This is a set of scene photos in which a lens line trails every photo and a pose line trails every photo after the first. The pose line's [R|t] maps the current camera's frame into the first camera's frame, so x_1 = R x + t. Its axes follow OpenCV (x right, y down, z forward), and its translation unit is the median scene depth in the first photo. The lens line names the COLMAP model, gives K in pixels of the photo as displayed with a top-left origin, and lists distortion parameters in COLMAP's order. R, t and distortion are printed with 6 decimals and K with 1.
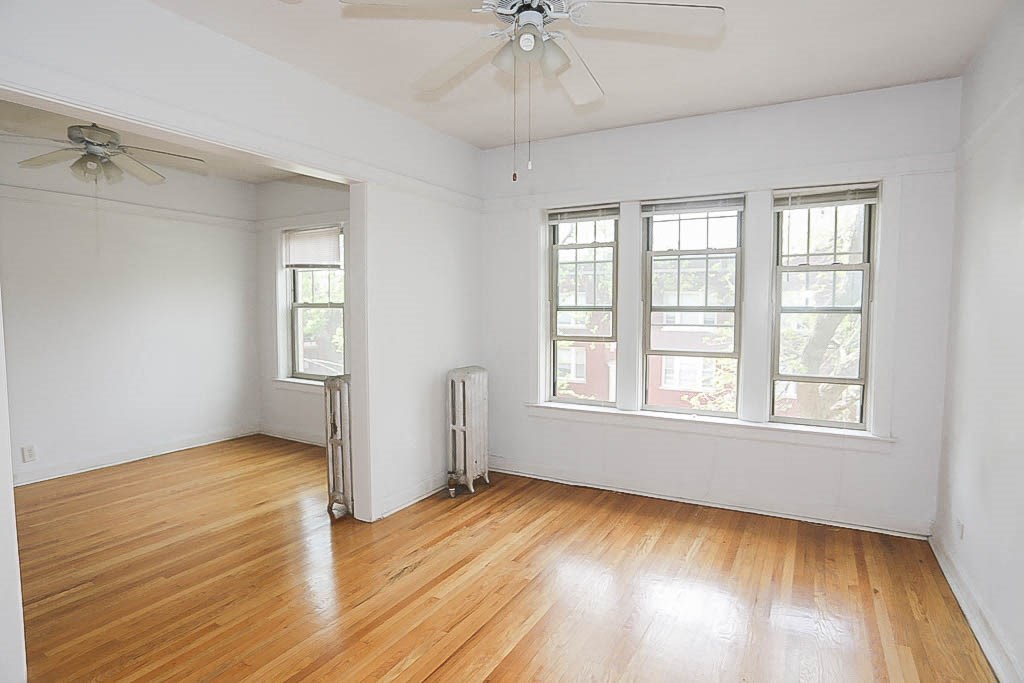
lens RADIAL K [[536.9, 0, 507.6], [0, 536.9, 341.9], [0, 0, 1]] dist [-0.045534, 0.000571]
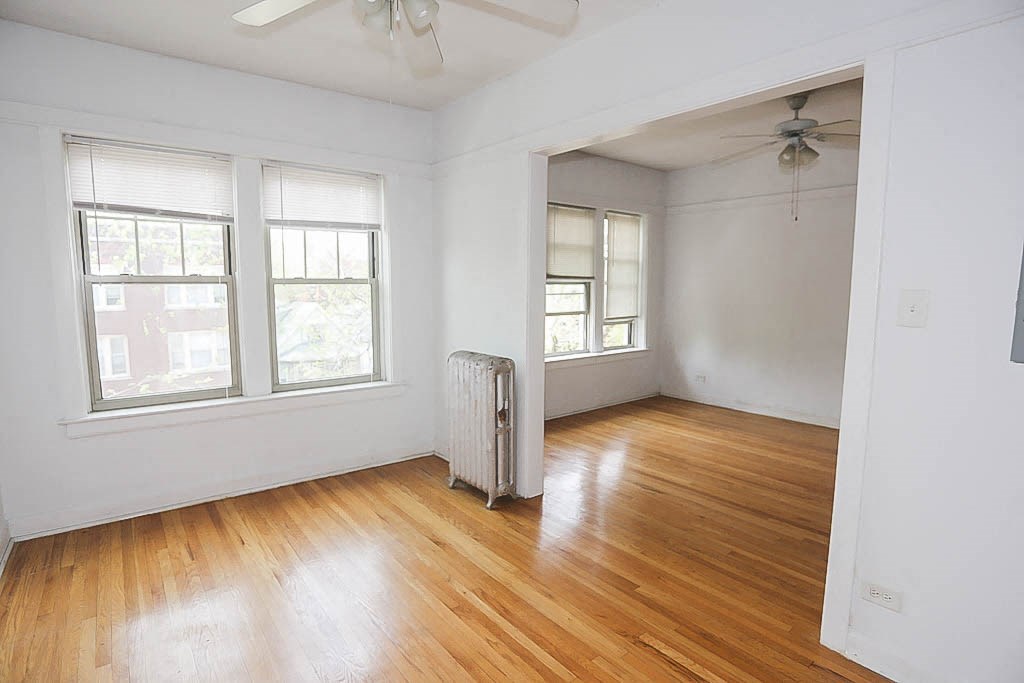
lens RADIAL K [[536.9, 0, 507.6], [0, 536.9, 341.9], [0, 0, 1]] dist [-0.045534, 0.000571]
pose [[0.368472, -0.109540, 0.923163, -1.037242], [0.048658, 0.993945, 0.098518, -0.051573], [-0.928365, 0.008618, 0.371571, 0.576236]]
